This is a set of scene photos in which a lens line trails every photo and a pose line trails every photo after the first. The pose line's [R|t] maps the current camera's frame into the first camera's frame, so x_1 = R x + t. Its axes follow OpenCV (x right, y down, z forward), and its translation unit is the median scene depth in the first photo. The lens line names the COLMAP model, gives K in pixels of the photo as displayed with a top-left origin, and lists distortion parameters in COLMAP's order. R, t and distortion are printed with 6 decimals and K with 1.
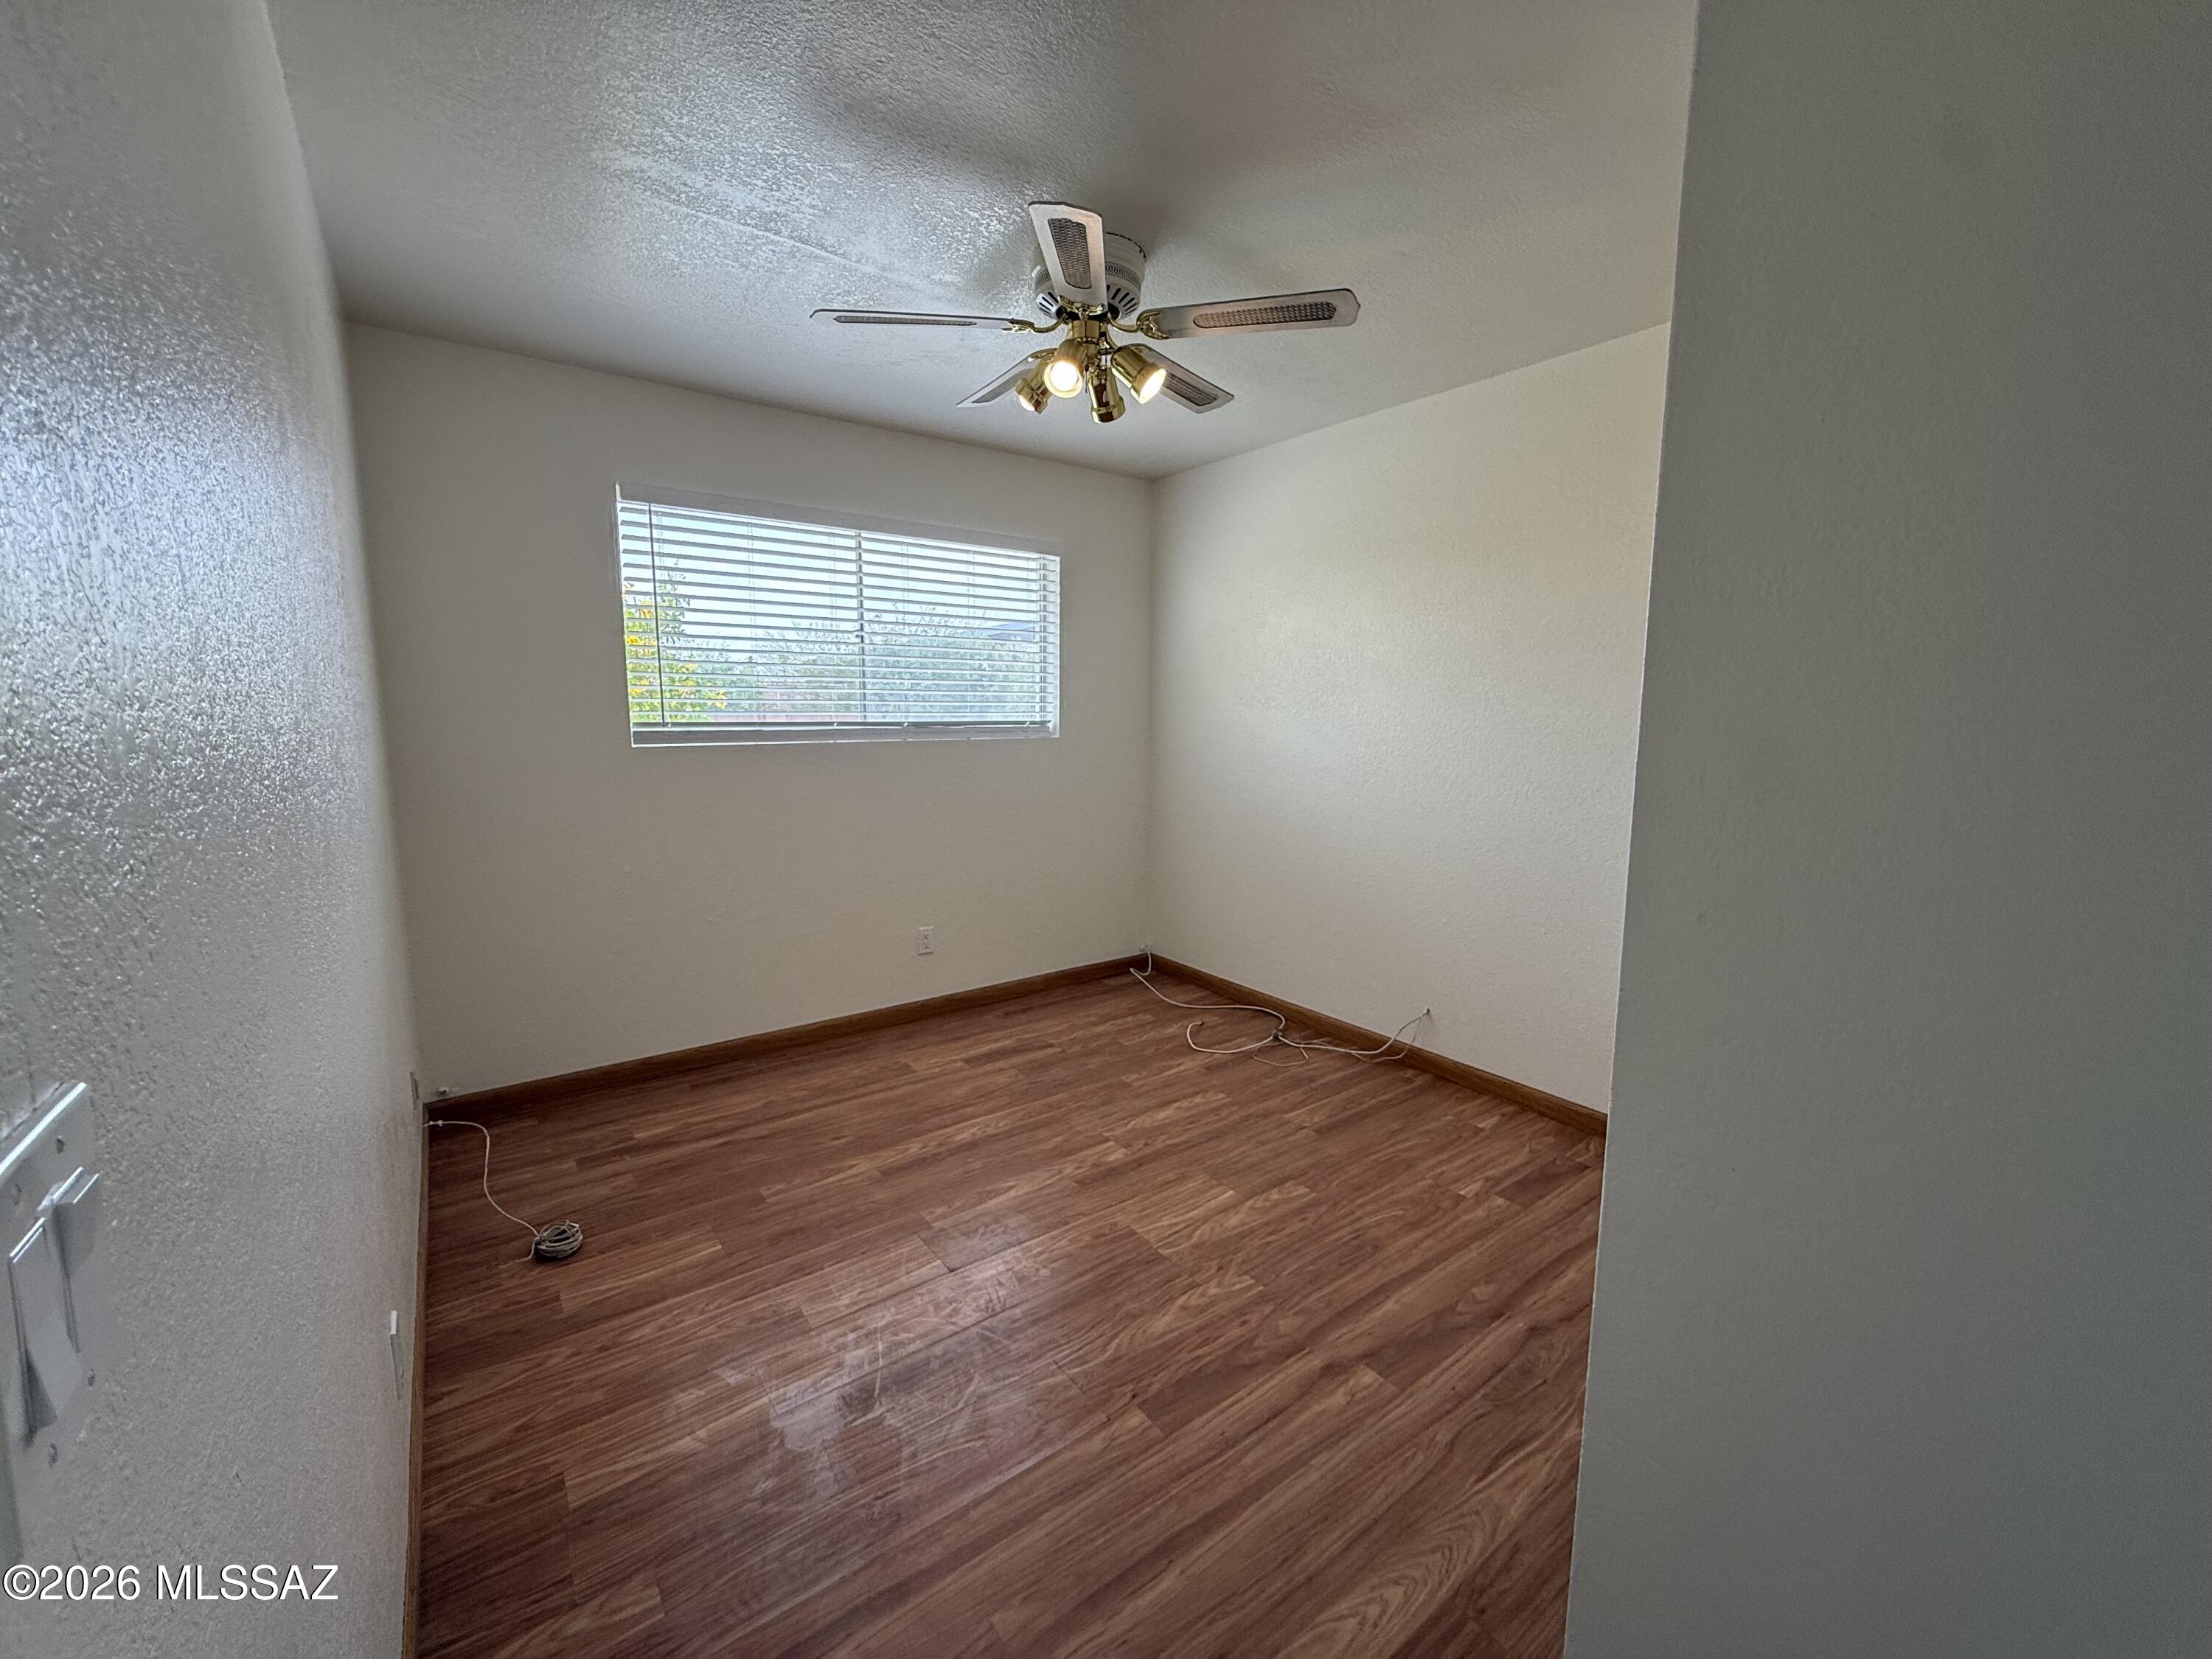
lens RADIAL K [[885.7, 0, 1094.9], [0, 885.7, 826.0], [0, 0, 1]] dist [-0.000217, -0.000101]
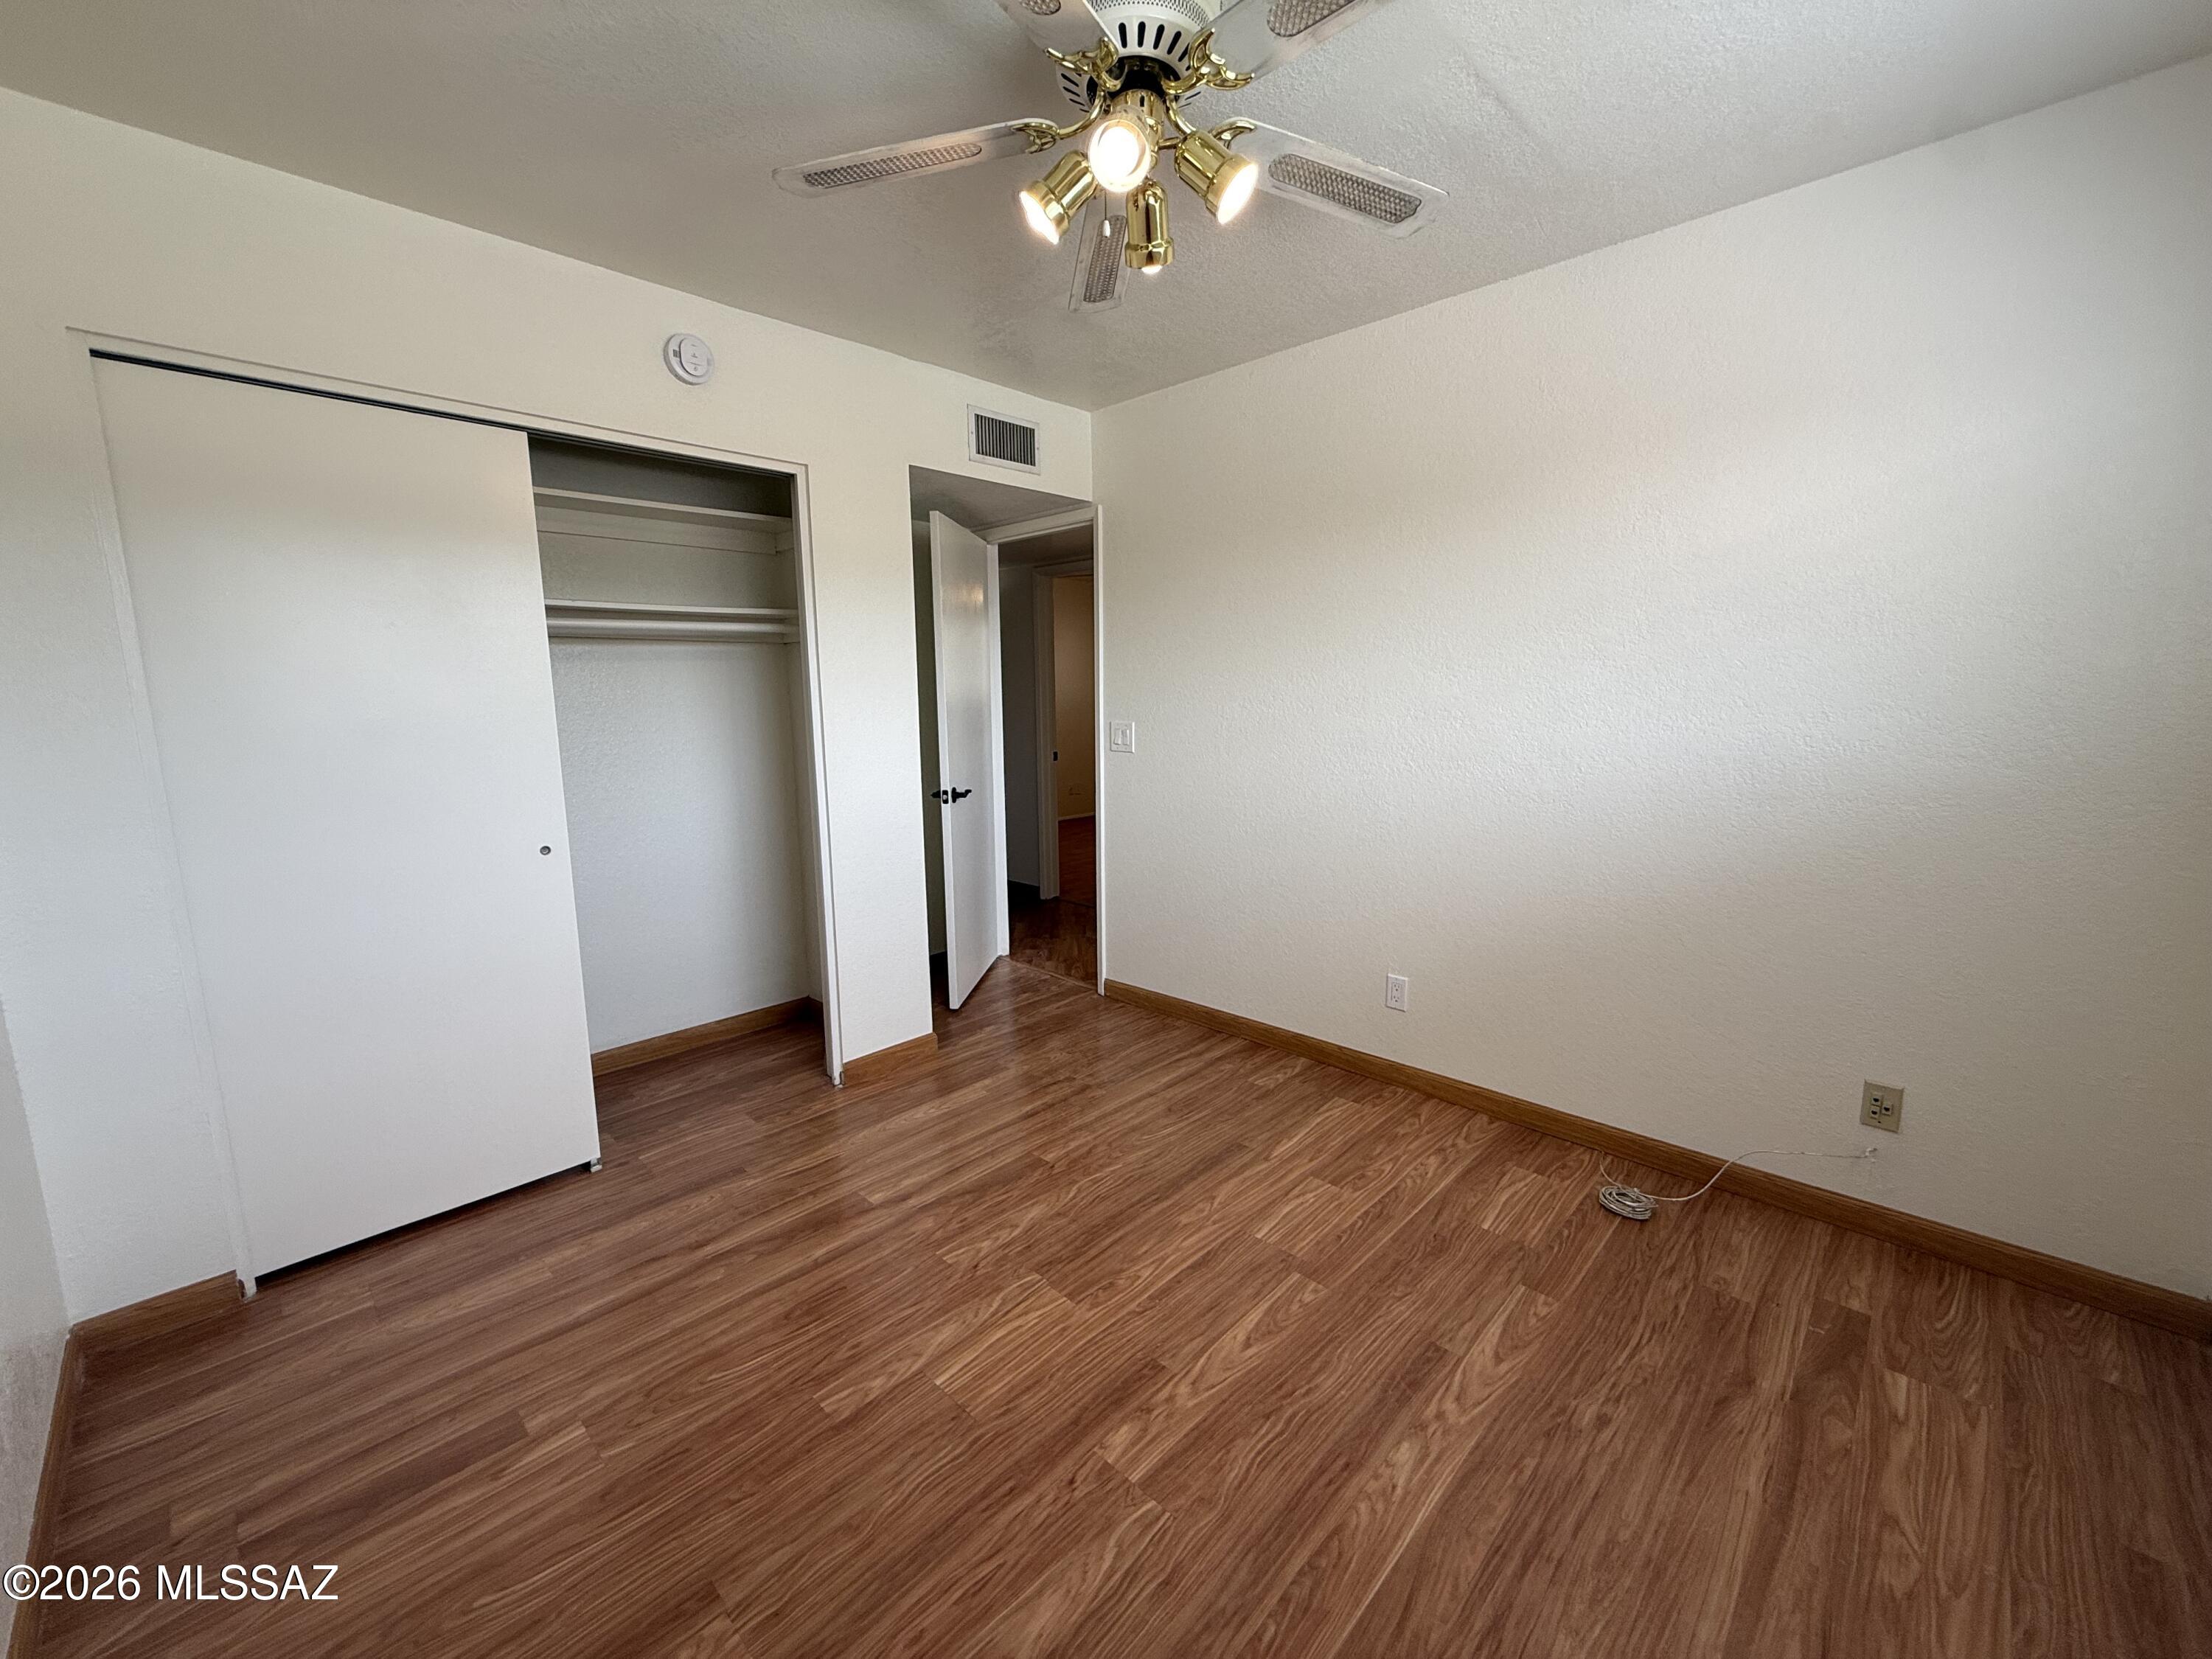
lens RADIAL K [[885.7, 0, 1094.9], [0, 885.7, 826.0], [0, 0, 1]] dist [-0.000217, -0.000101]
pose [[-0.987005, 0.033005, -0.157266, 0.132341], [-0.012082, 0.960667, 0.277441, -0.204338], [0.160237, 0.275736, -0.947783, 1.603885]]
